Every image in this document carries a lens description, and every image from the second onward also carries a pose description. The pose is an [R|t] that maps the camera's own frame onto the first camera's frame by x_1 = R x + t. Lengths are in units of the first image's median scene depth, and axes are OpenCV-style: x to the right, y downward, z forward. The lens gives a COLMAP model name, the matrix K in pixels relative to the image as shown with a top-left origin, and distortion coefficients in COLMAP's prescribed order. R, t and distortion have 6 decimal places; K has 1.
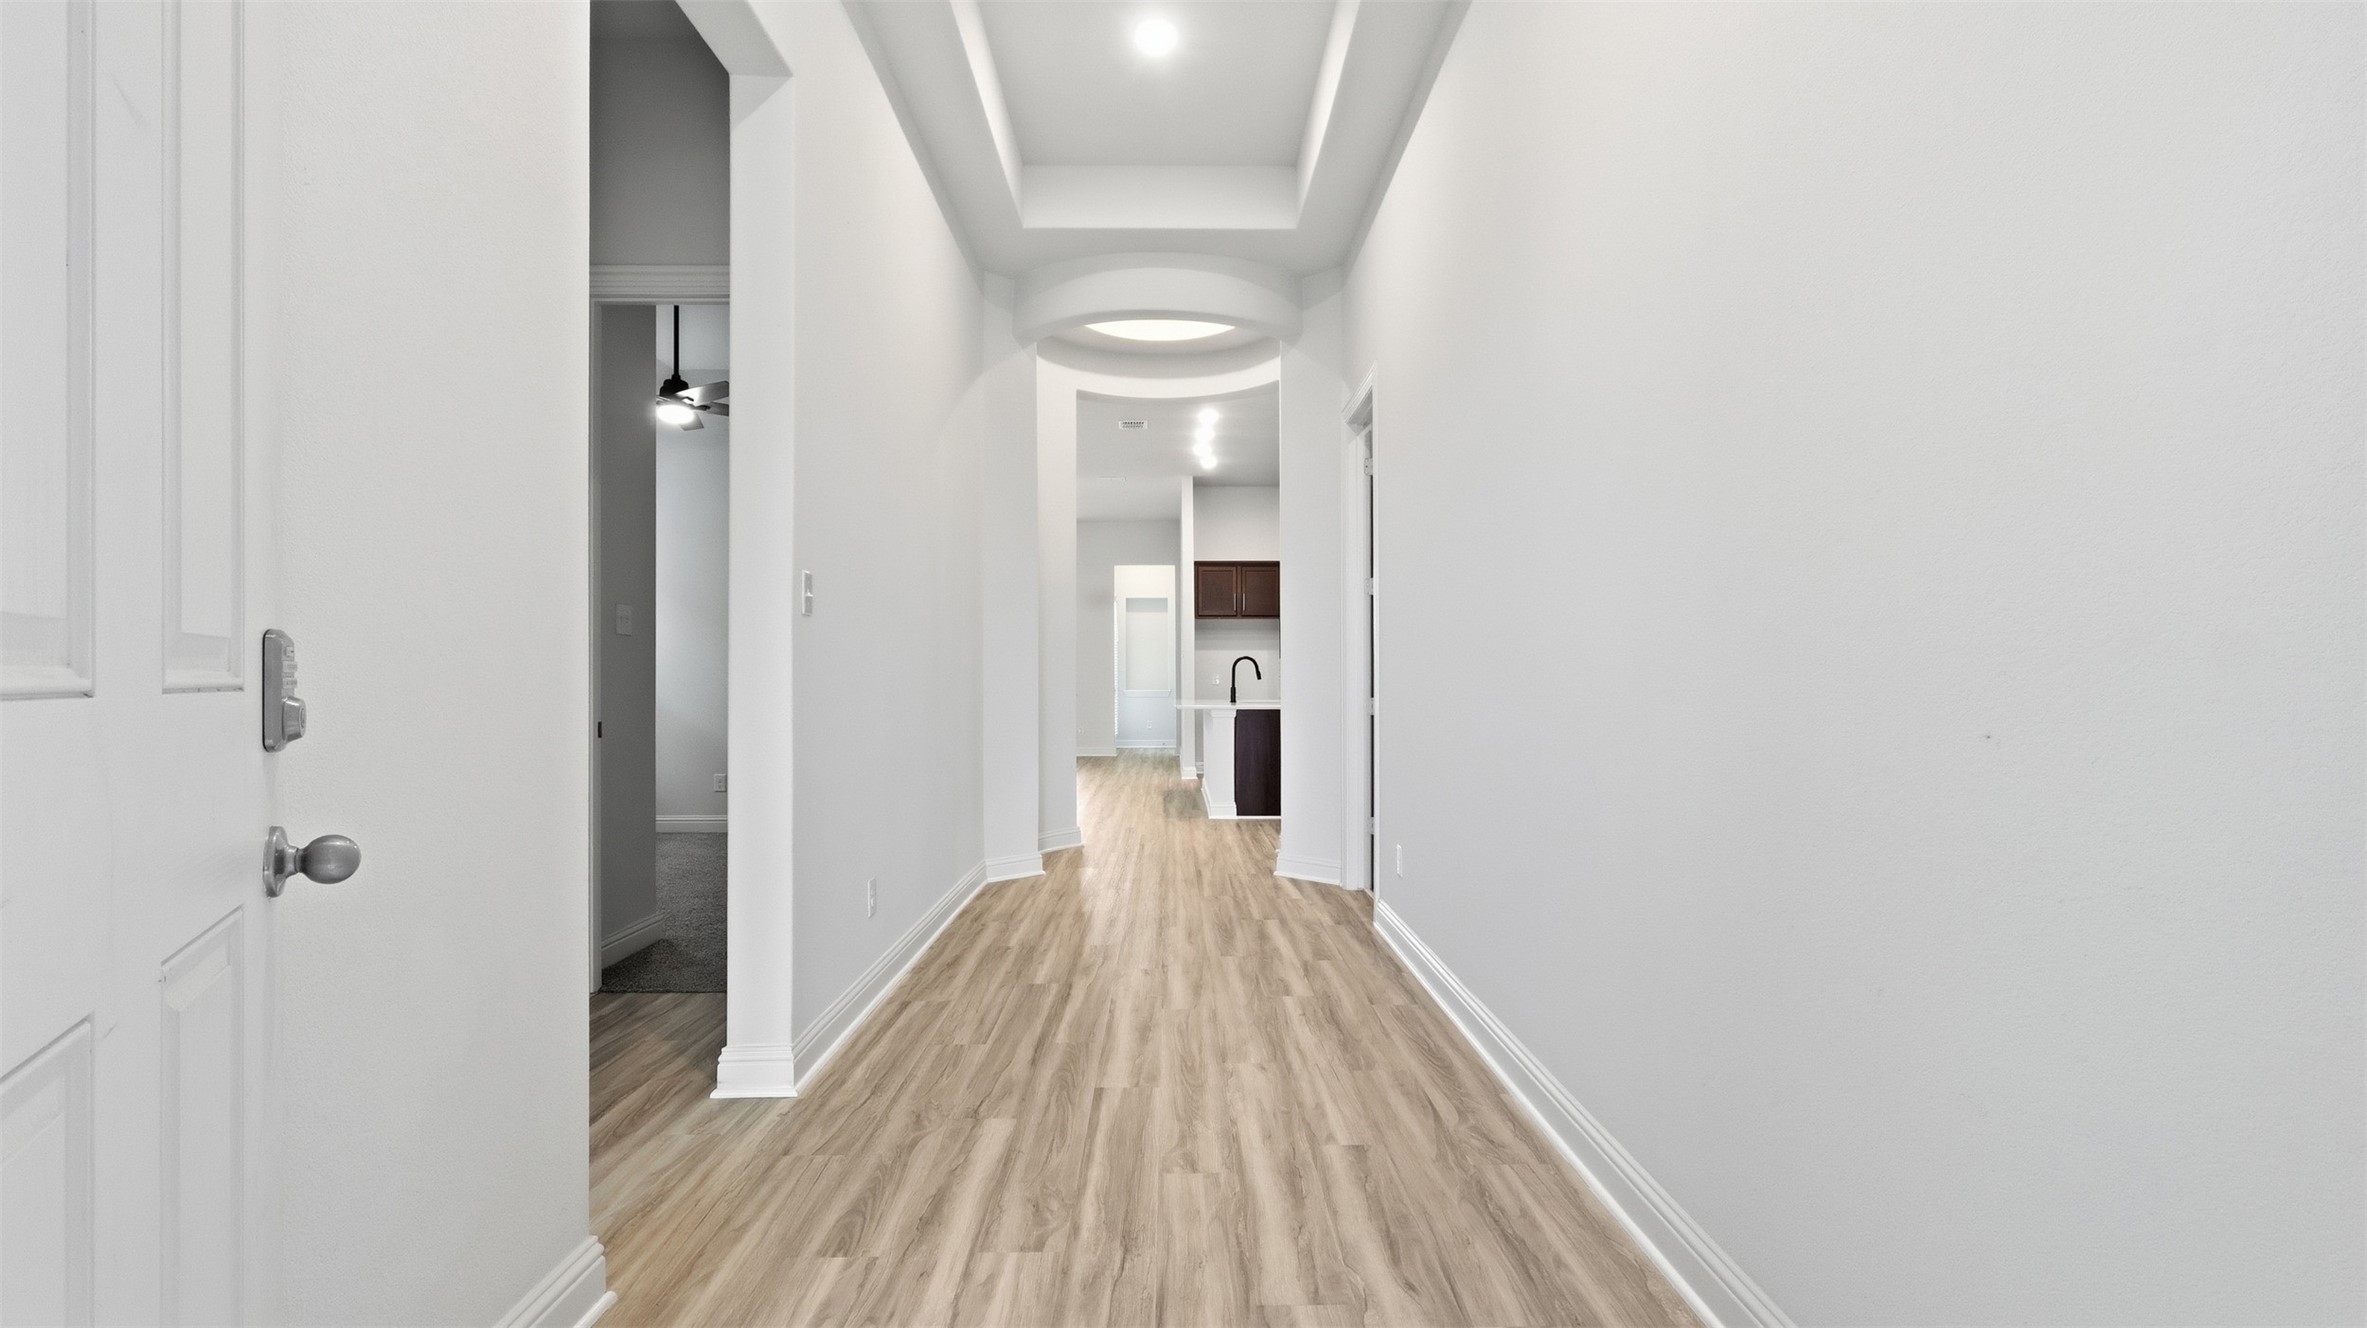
lens RADIAL K [[1682.2, 0, 1183.5], [0, 1682.2, 664.0], [0, 0, 1]] dist [0.002303, -0.001237]
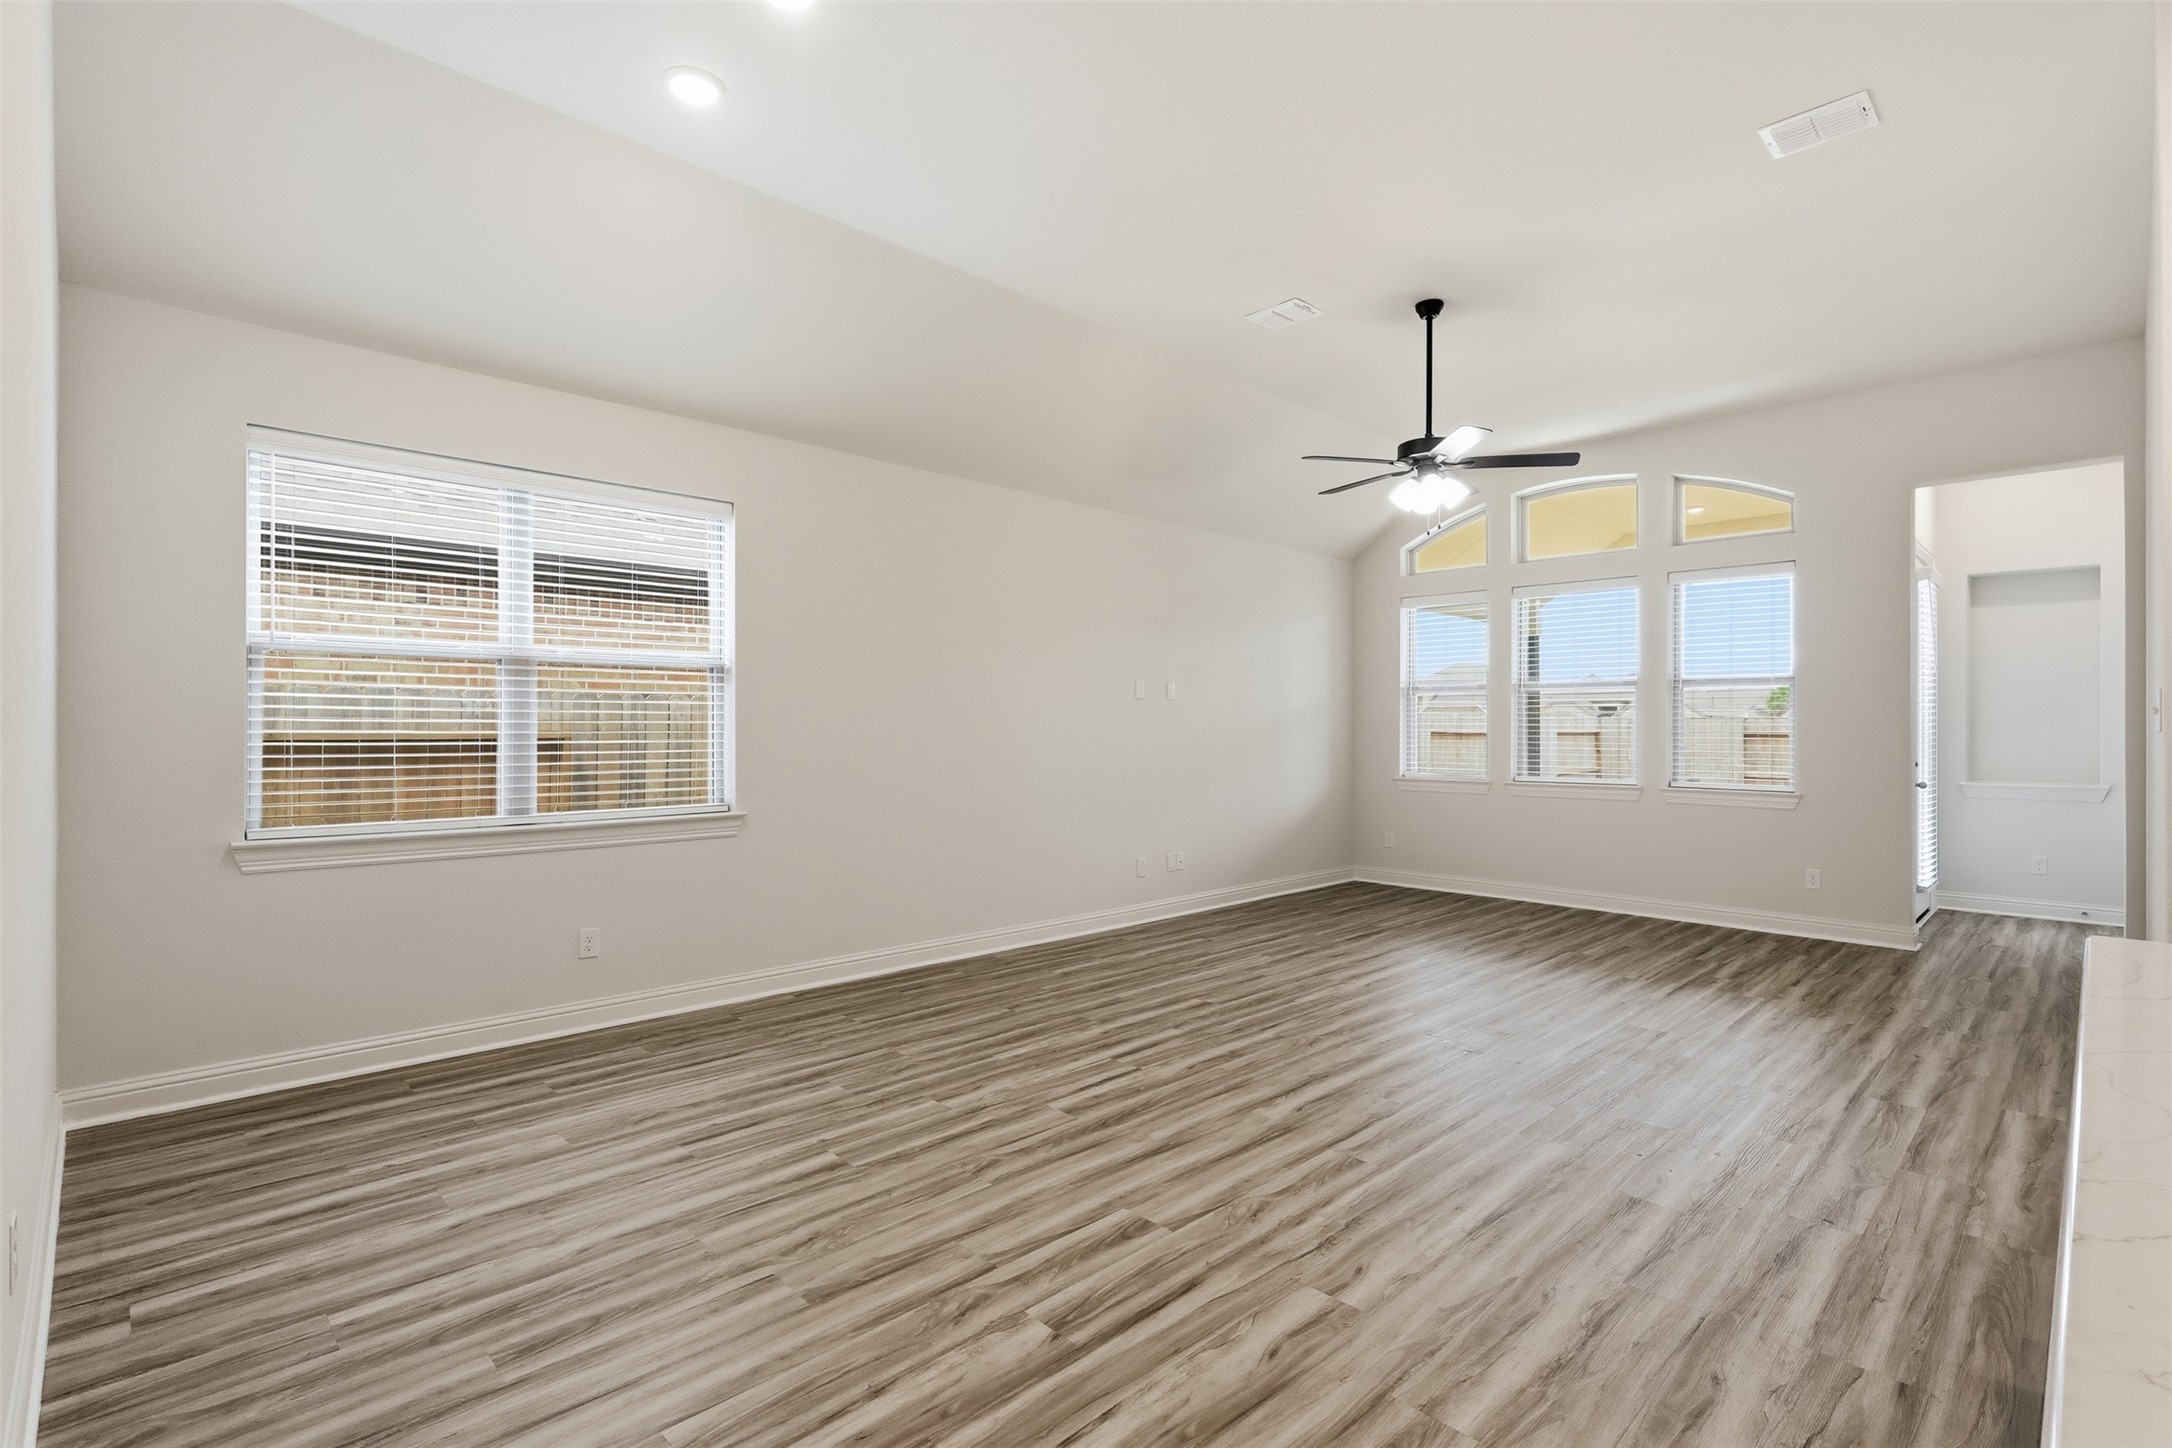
lens RADIAL K [[994.7, 0, 1086.0], [0, 994.7, 724.0], [0, 0, 1]] dist [0.000801, 0.000076]
pose [[0.681181, 0.009753, -0.732050, -0.000187], [-0.002051, 0.999933, 0.011414, -0.003548], [0.732112, -0.006274, 0.681155, 0.657793]]
